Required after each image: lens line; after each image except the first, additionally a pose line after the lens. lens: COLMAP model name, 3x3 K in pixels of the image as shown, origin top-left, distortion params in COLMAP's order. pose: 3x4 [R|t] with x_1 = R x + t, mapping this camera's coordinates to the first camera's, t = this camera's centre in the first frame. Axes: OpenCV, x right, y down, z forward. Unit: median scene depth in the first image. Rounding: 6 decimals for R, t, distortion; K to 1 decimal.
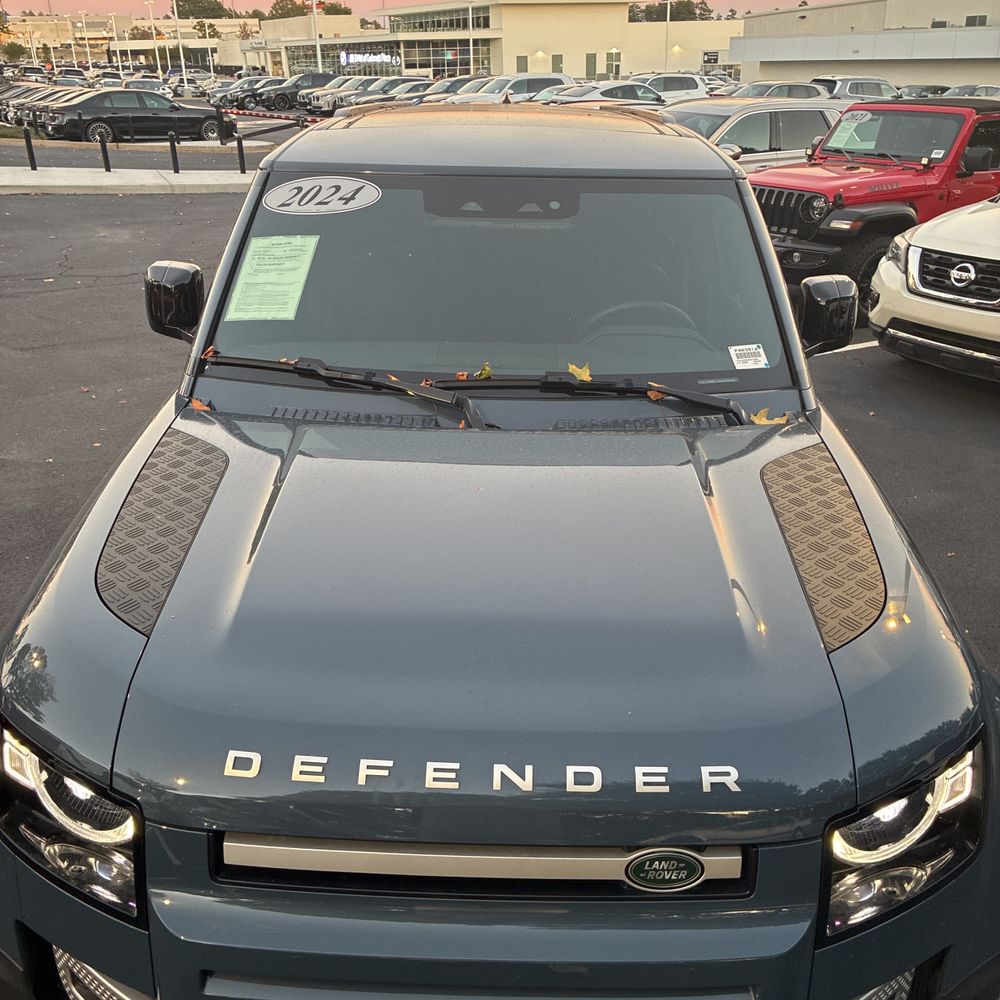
lens RADIAL K [[1010.5, 0, 499.2], [0, 1010.5, 494.3], [0, 0, 1]] dist [0.019647, 0.000000]
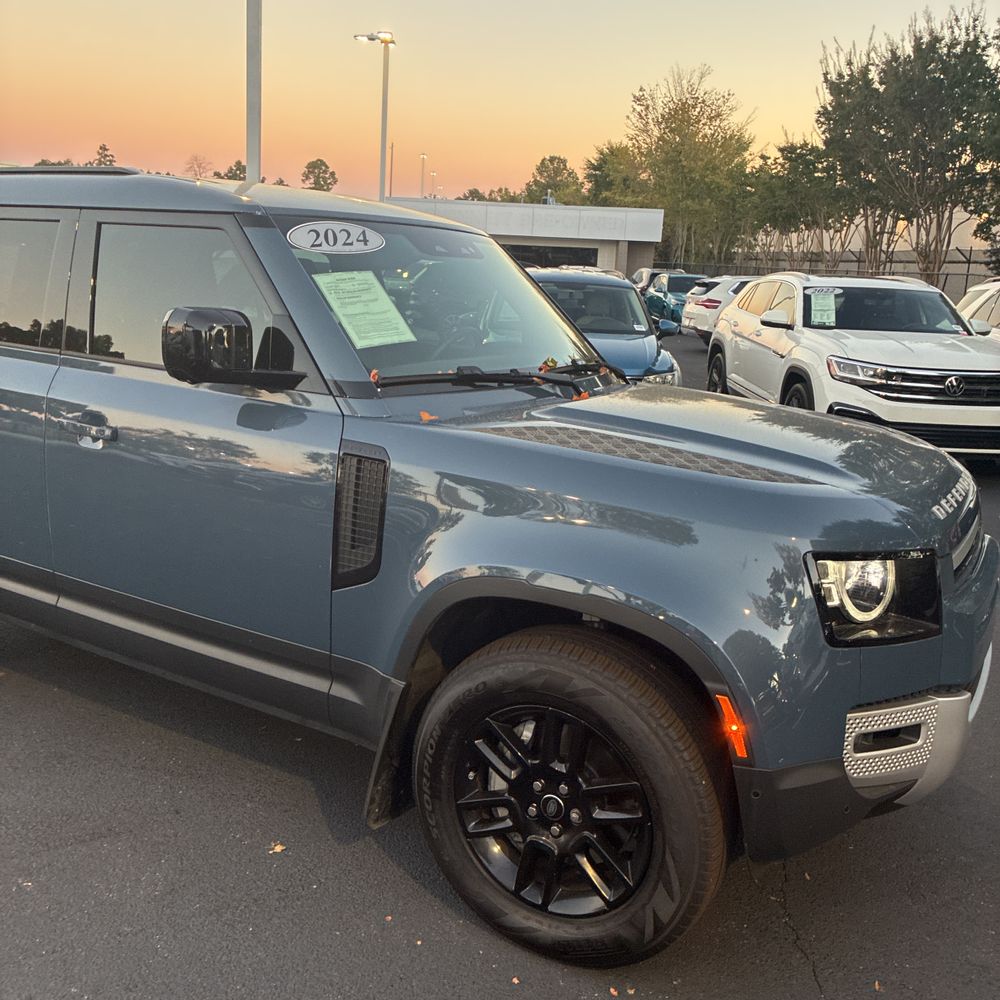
lens RADIAL K [[1010.5, 0, 492.1], [0, 1010.5, 496.5], [0, 0, 1]] dist [0.019647, 0.000000]
pose [[0.491193, -0.181991, 0.851826, -1.044185], [0.294131, 0.955144, 0.034459, -0.020429], [-0.819888, 0.233623, 0.522690, 0.359660]]
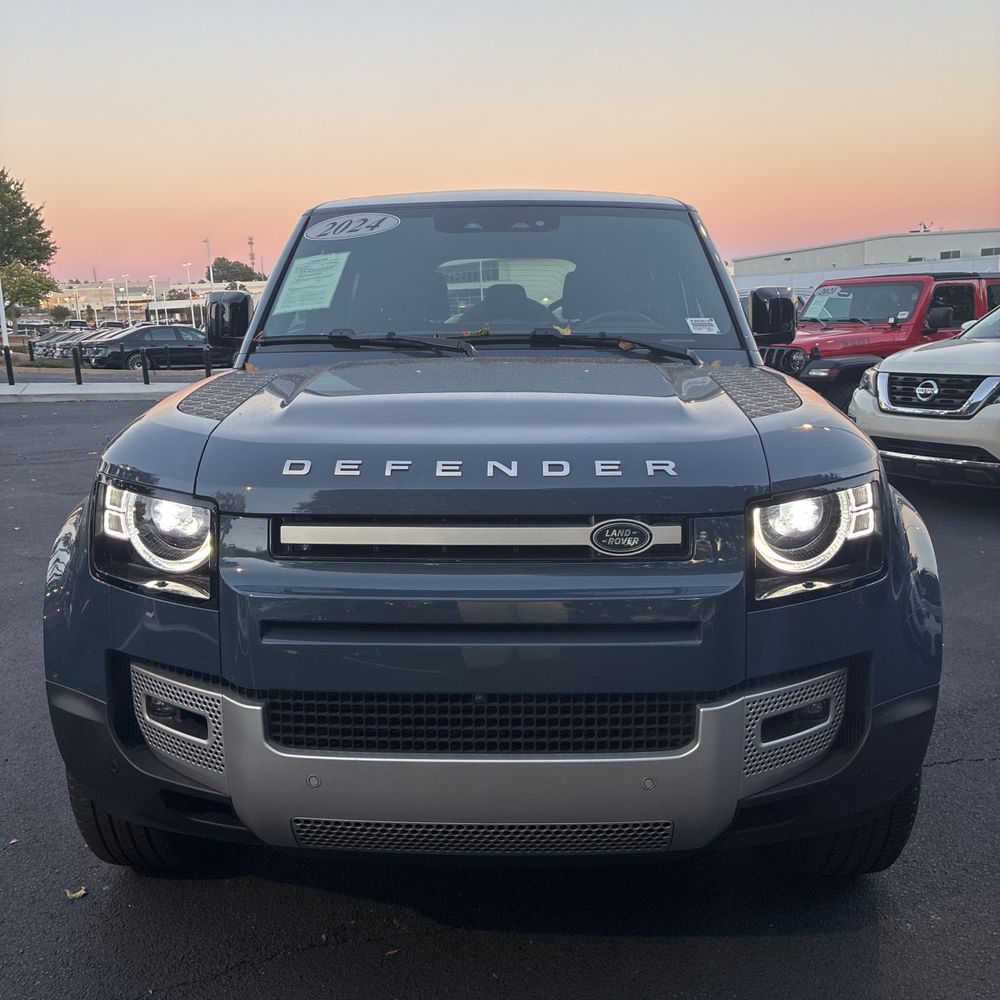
lens RADIAL K [[1010.5, 0, 497.0], [0, 1010.5, 509.7], [0, 0, 1]] dist [0.019647, 0.000000]
pose [[0.999586, -0.023662, -0.016355, 0.013455], [0.019729, 0.977758, -0.208805, 0.300023], [0.020932, 0.208396, 0.977821, -0.132360]]
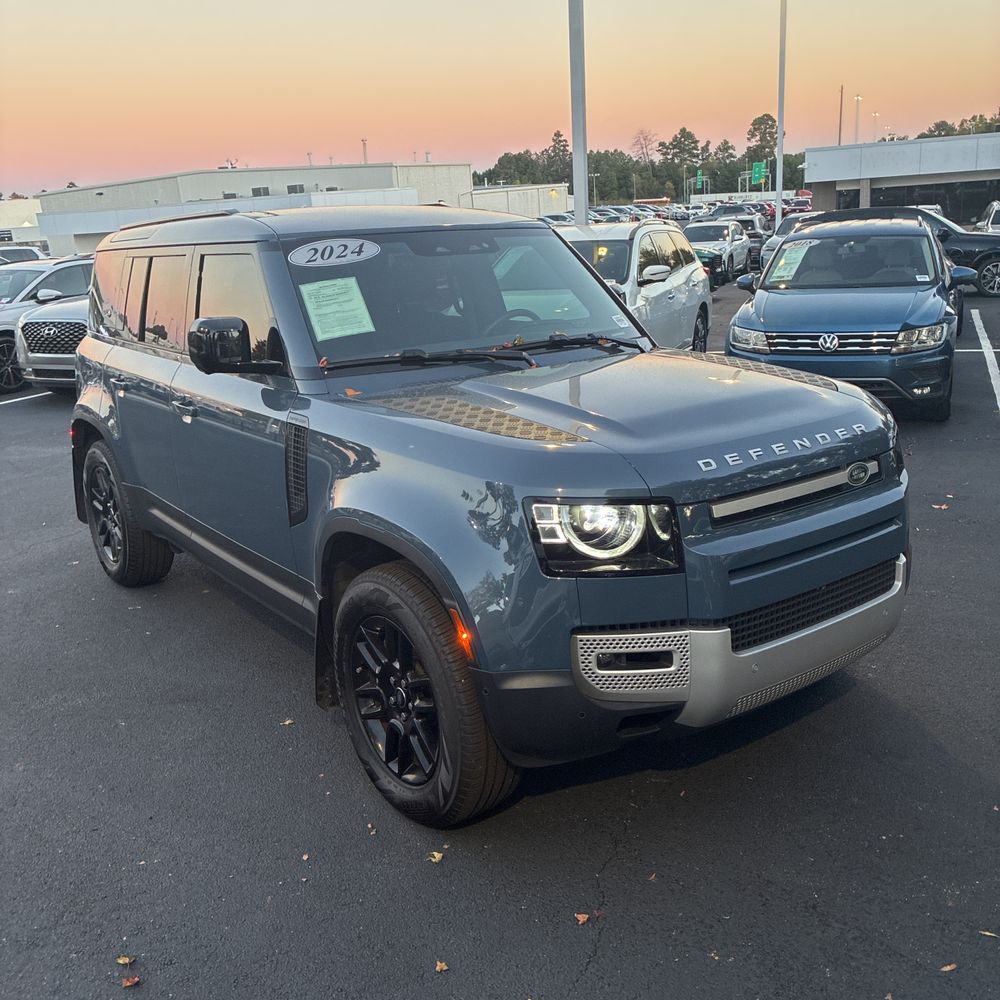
lens RADIAL K [[1010.5, 0, 501.9], [0, 1010.5, 499.0], [0, 0, 1]] dist [0.019647, 0.000000]
pose [[0.794898, -0.206151, 0.570648, -0.829867], [0.288157, 0.955941, -0.056055, 0.162151], [-0.533950, 0.208994, 0.819279, -0.167583]]
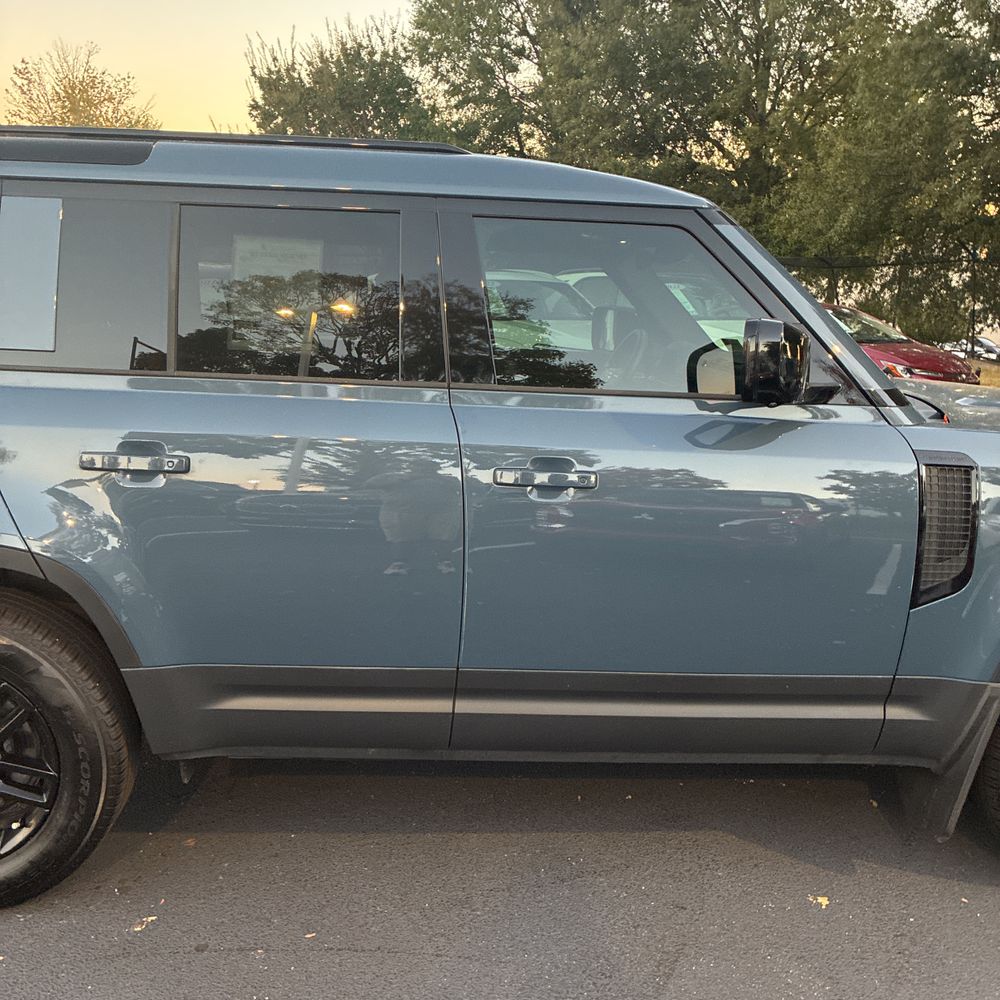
lens RADIAL K [[1010.5, 0, 498.3], [0, 1010.5, 509.9], [0, 0, 1]] dist [0.019647, 0.000000]
pose [[-0.080745, -0.230147, 0.969800, -1.155019], [0.347698, 0.905354, 0.243803, -0.373236], [-0.934123, 0.356884, 0.006919, 1.291492]]
